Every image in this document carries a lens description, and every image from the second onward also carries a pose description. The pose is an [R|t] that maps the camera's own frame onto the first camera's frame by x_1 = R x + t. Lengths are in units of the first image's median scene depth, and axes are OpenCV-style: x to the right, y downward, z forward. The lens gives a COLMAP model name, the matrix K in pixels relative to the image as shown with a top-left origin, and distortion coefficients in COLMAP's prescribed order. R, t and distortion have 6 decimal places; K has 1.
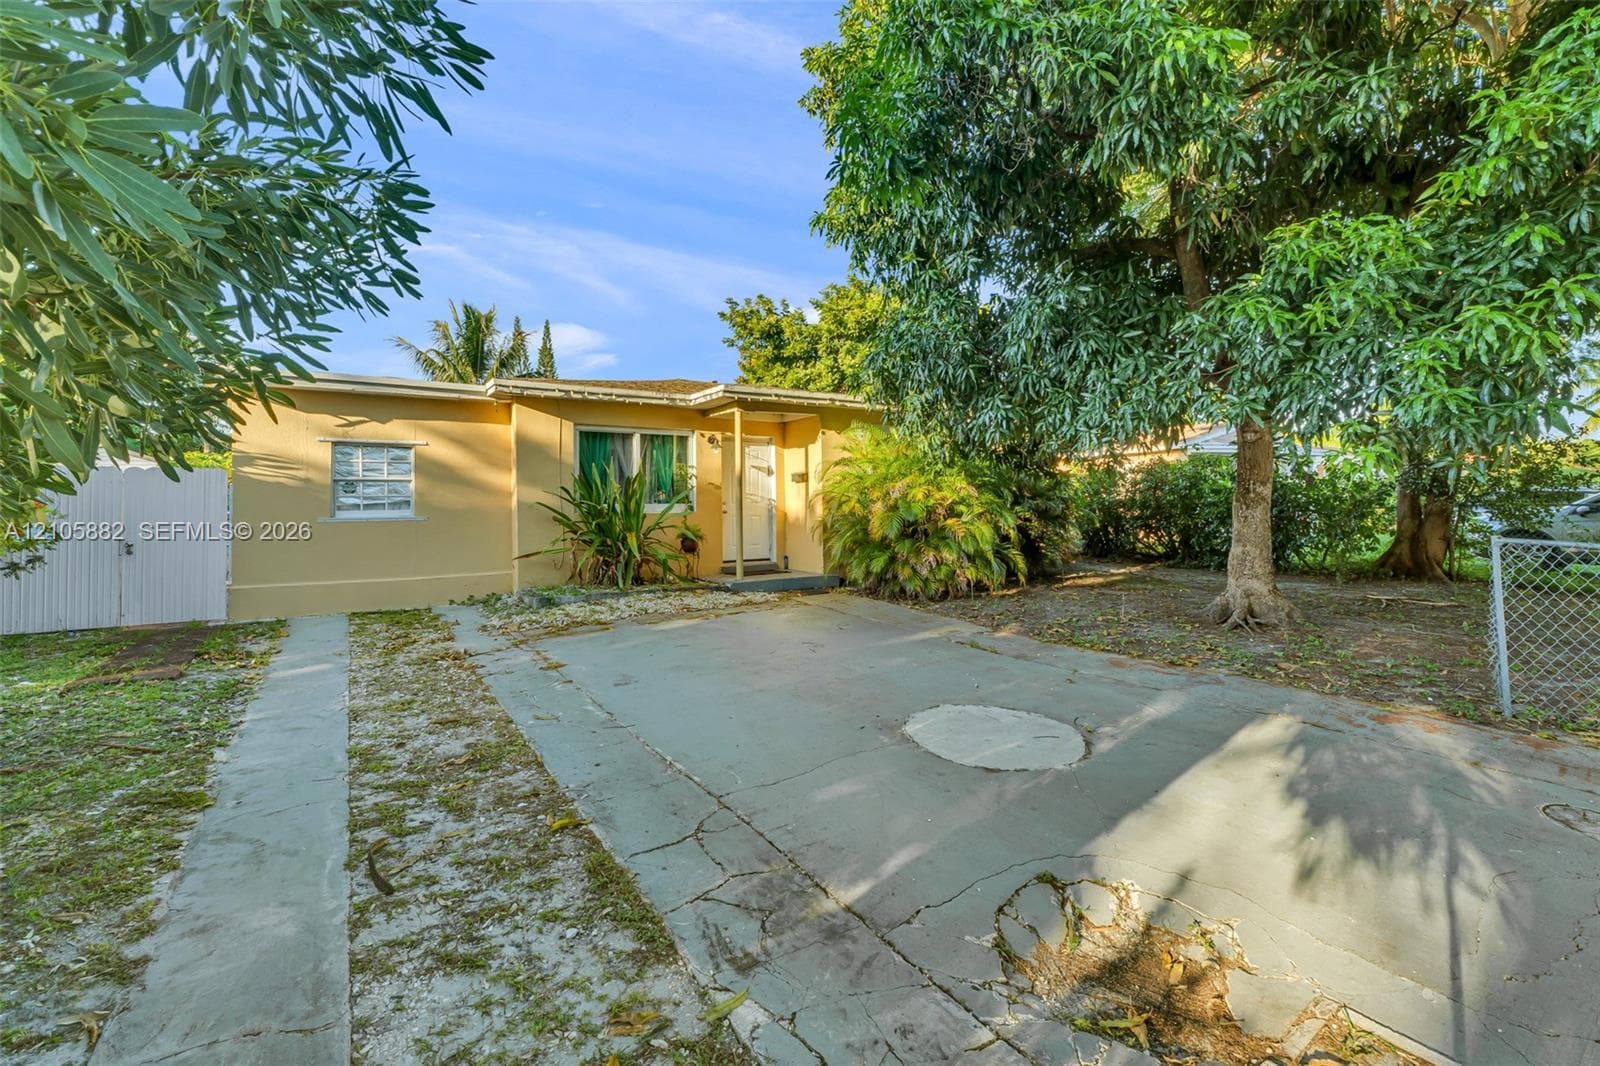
lens RADIAL K [[693.3, 0, 805.9], [0, 693.3, 522.2], [0, 0, 1]] dist [-0.000479, -0.000126]
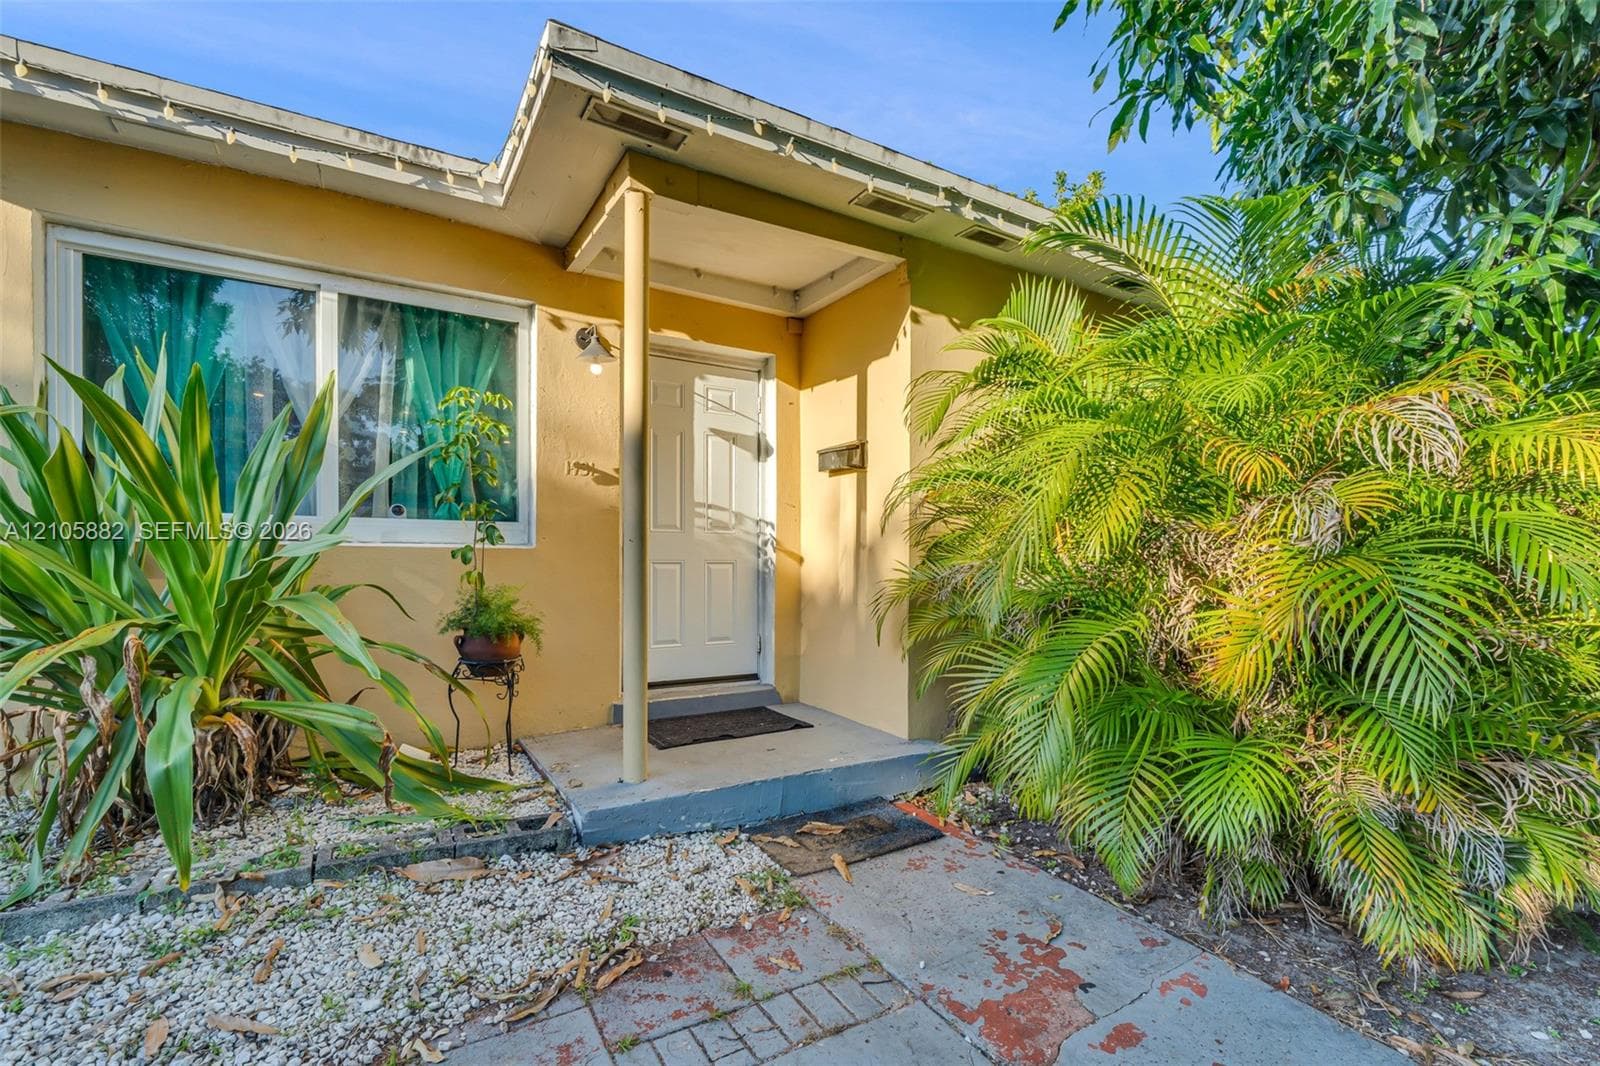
lens RADIAL K [[727.5, 0, 801.0], [0, 727.5, 572.7], [0, 0, 1]] dist [-0.000657, -0.000125]
pose [[0.998740, 0.022472, -0.044877, -0.013621], [-0.022479, 0.999747, 0.000338, -0.006721], [0.044873, 0.000671, 0.998992, 0.737963]]
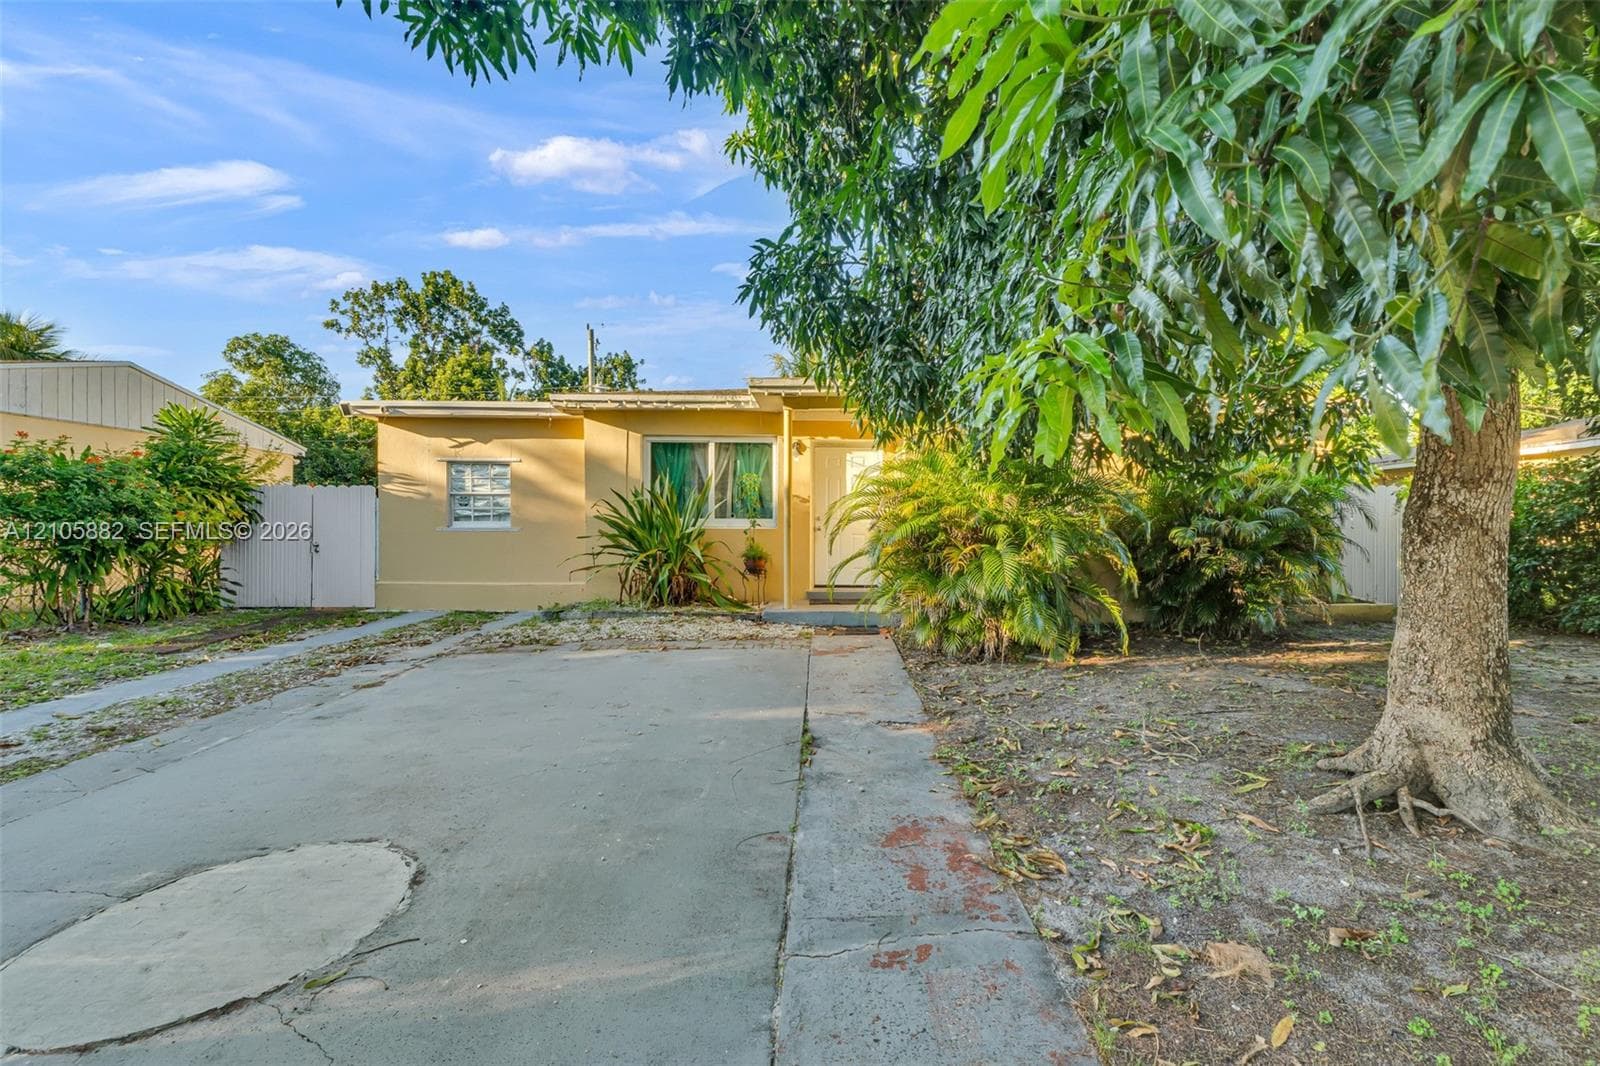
lens RADIAL K [[683.3, 0, 841.6], [0, 683.3, 537.0], [0, 0, 1]] dist [-0.016706, -0.000090]
pose [[0.848385, 0.024890, -0.528795, 0.421672], [-0.025539, 0.999655, 0.006078, -0.012363], [0.528764, 0.008348, 0.848728, 0.344170]]
